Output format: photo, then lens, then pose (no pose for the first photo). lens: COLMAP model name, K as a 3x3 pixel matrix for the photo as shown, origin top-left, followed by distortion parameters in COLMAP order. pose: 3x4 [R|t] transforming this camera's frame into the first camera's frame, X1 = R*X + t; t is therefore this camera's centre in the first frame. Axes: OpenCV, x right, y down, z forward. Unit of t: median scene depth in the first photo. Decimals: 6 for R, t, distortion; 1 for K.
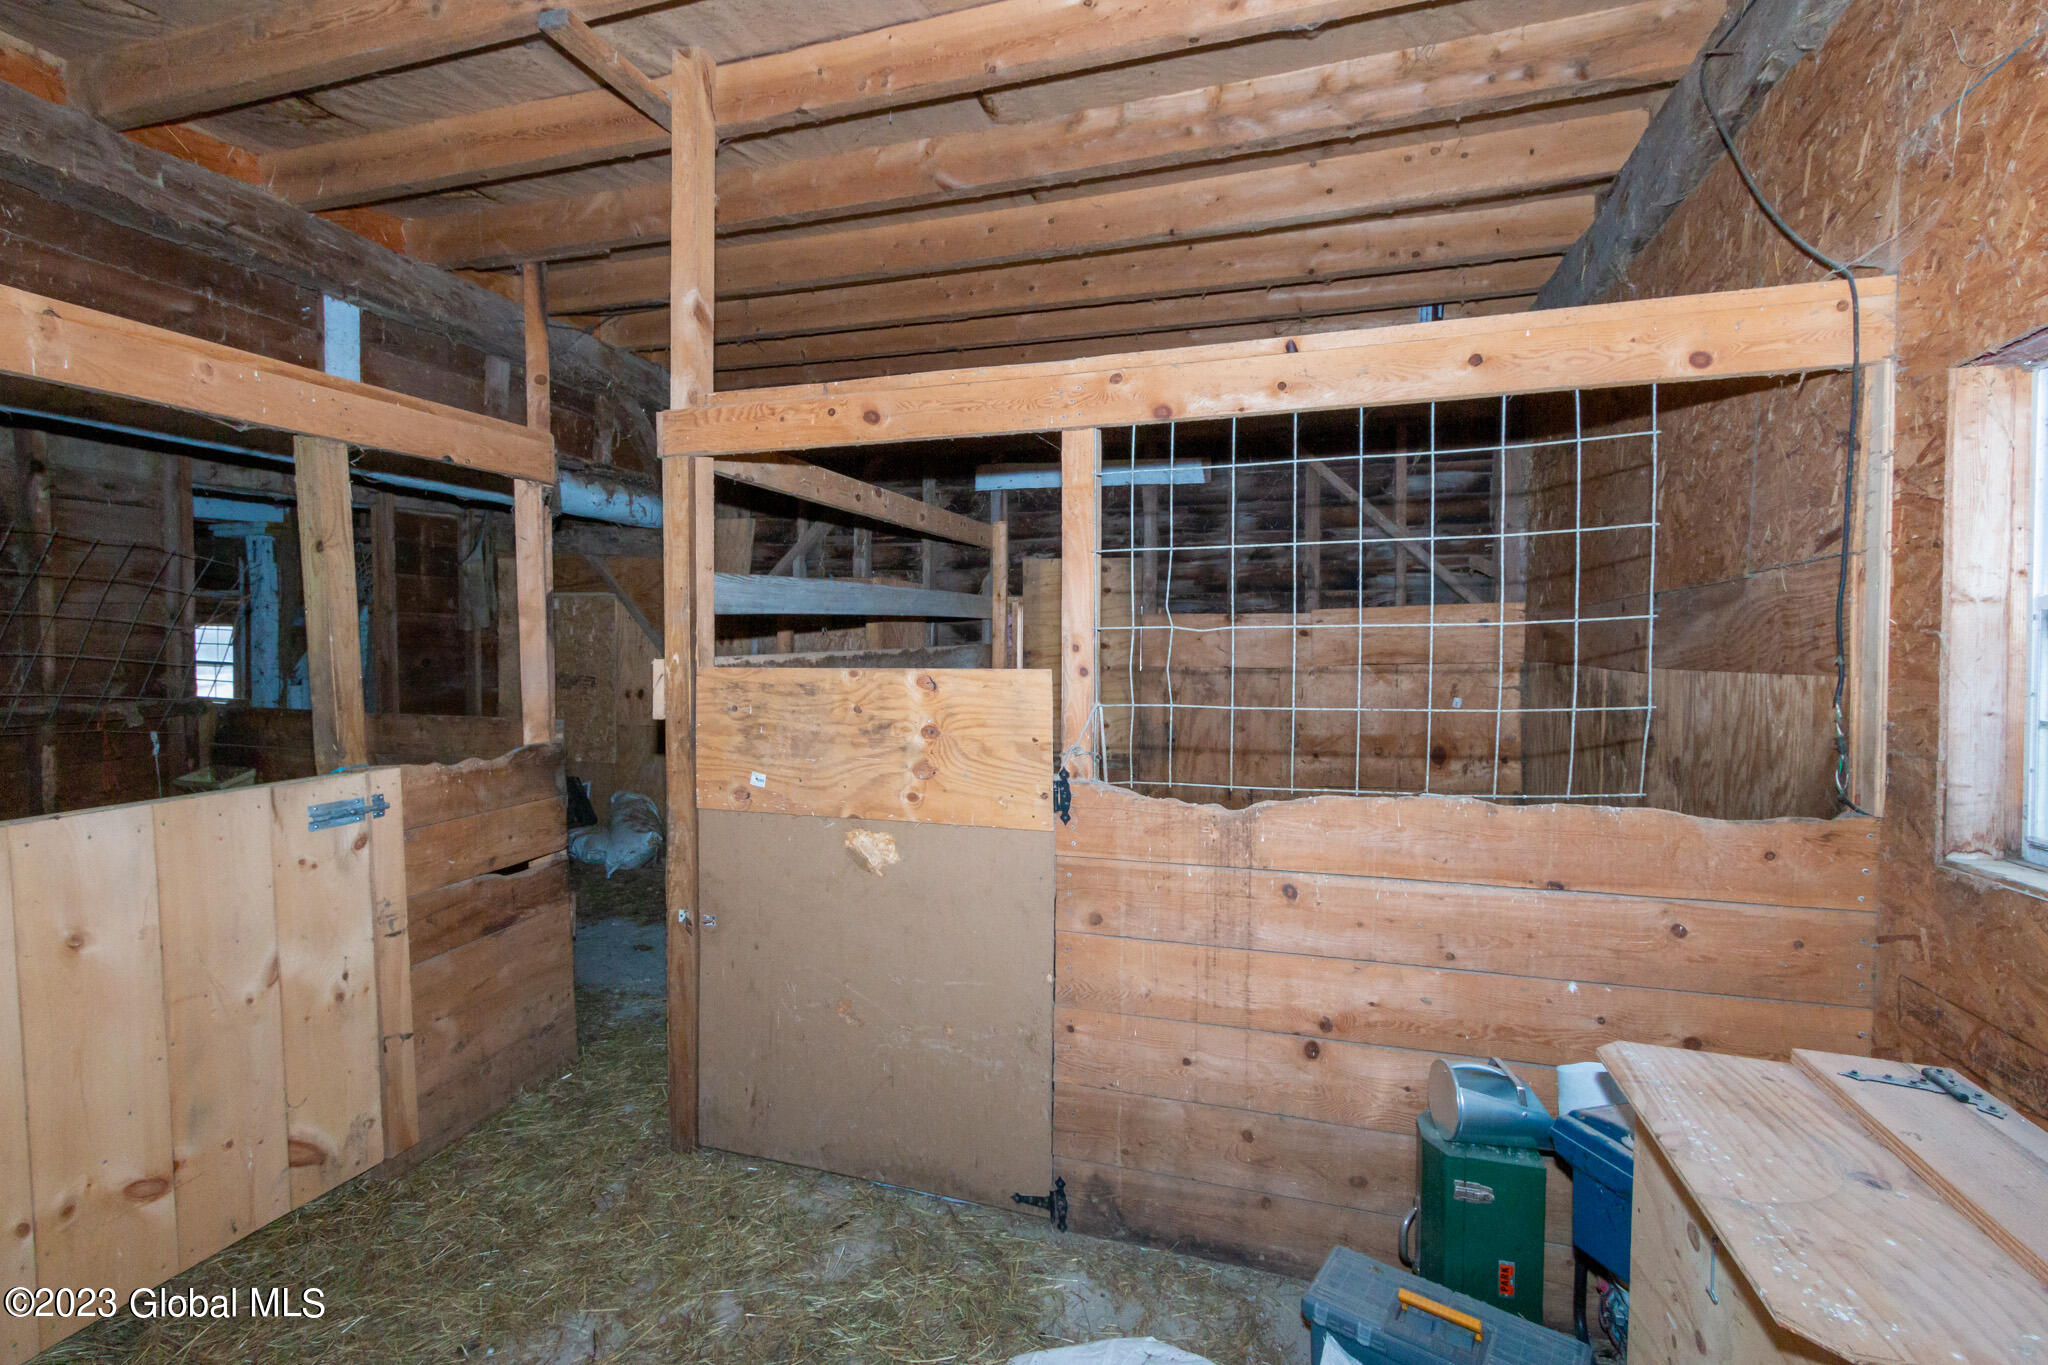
lens RADIAL K [[932.9, 0, 1030.9], [0, 932.9, 679.6], [0, 0, 1]] dist [0.013105, -0.004334]
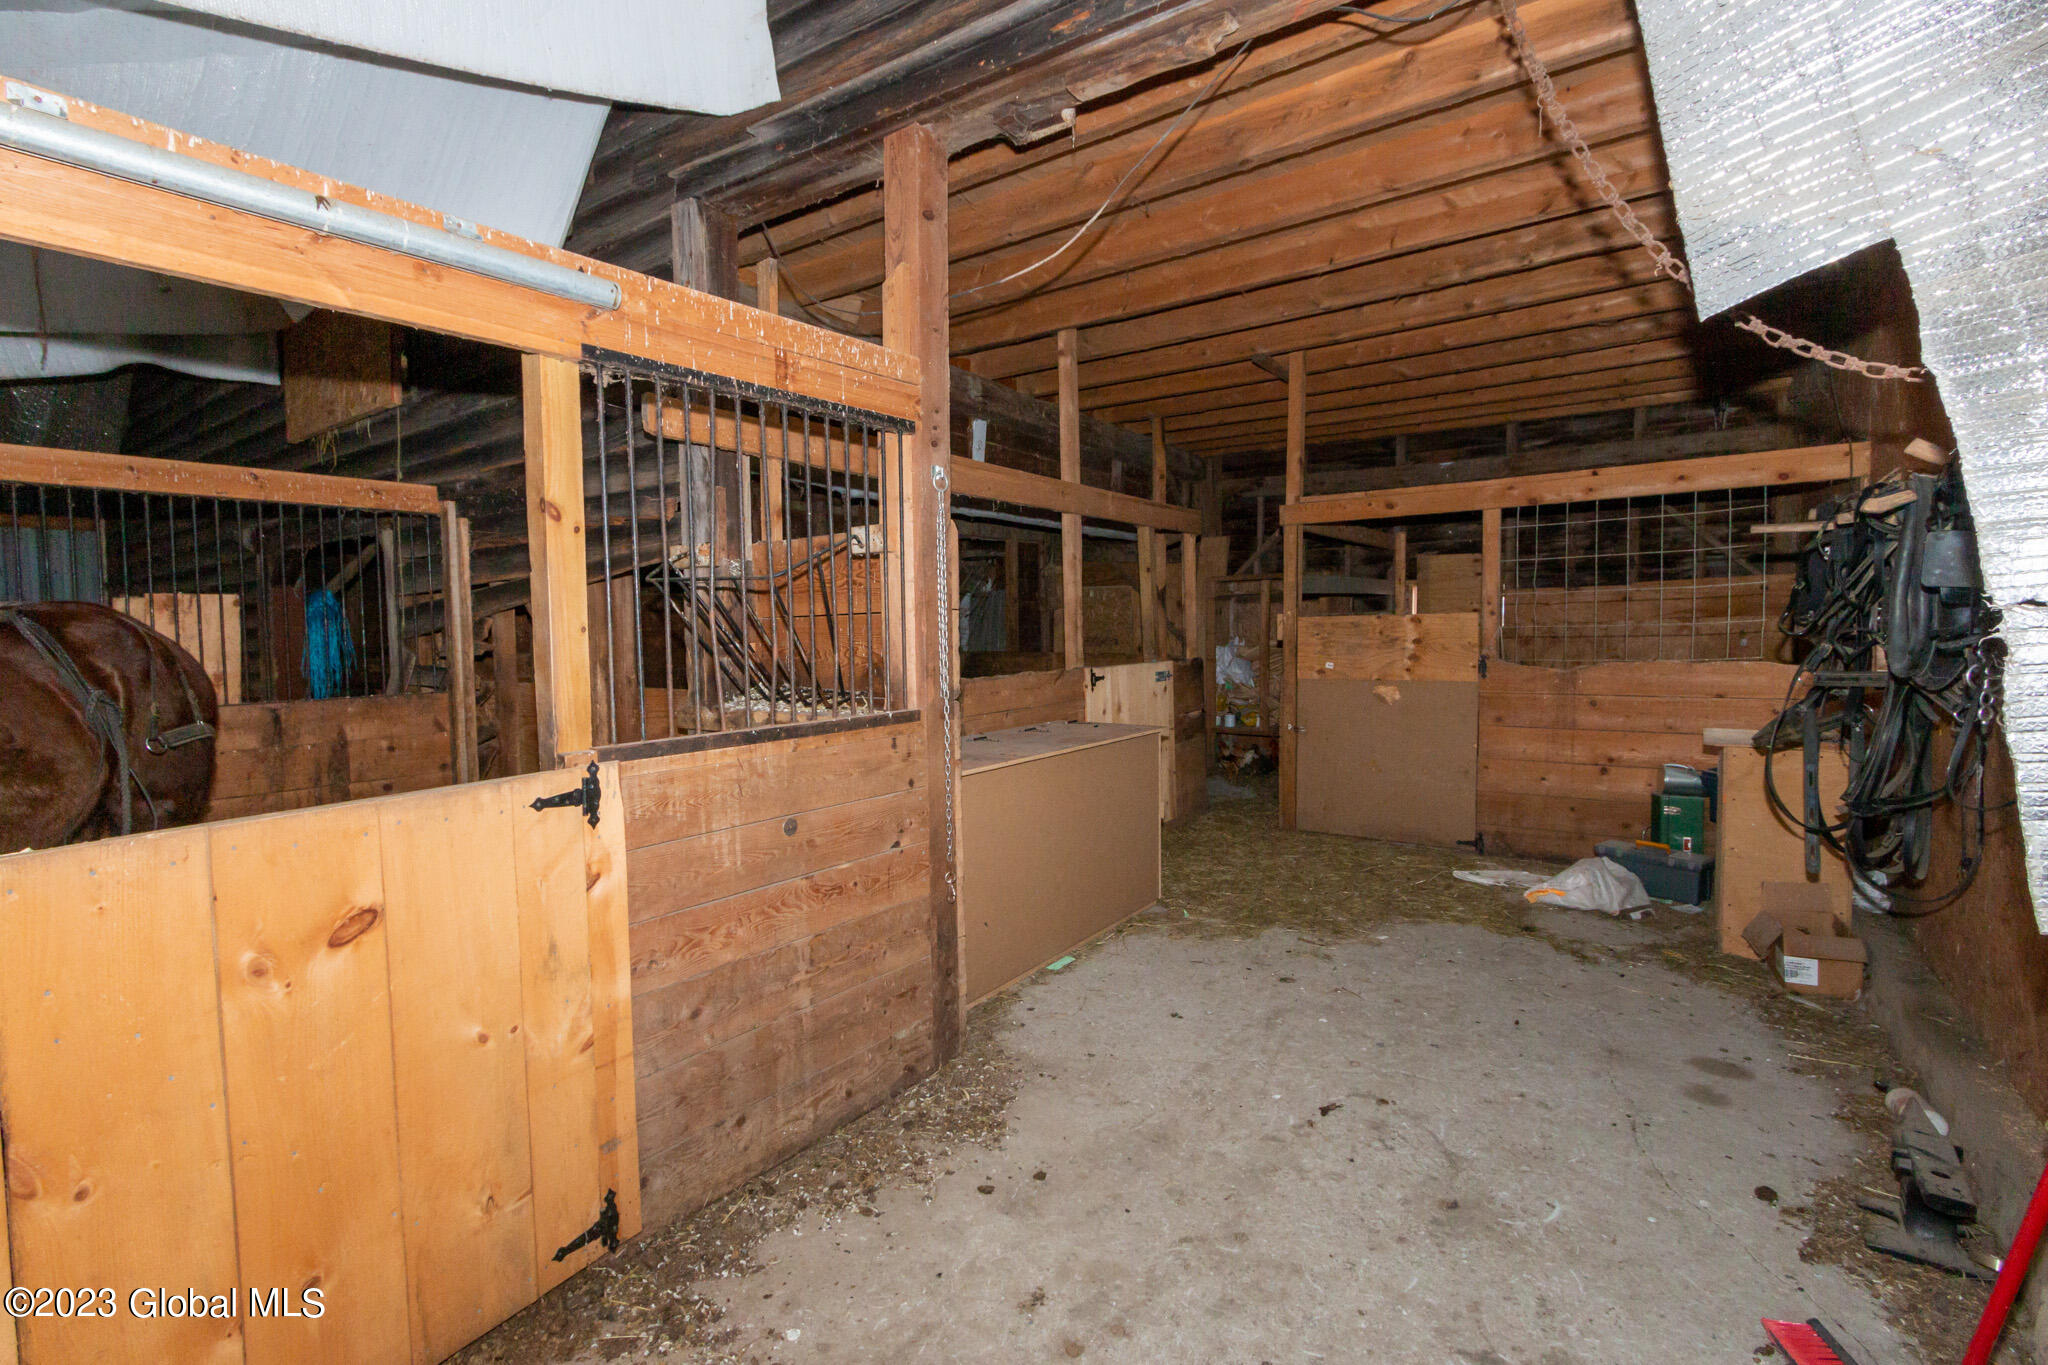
lens RADIAL K [[932.9, 0, 1015.1], [0, 932.9, 675.5], [0, 0, 1]] dist [0.013105, -0.004334]
pose [[0.944014, 0.002258, -0.329898, -0.281733], [0.001198, 0.999947, 0.010272, 0.114966], [0.329904, -0.010092, 0.943961, -1.506936]]
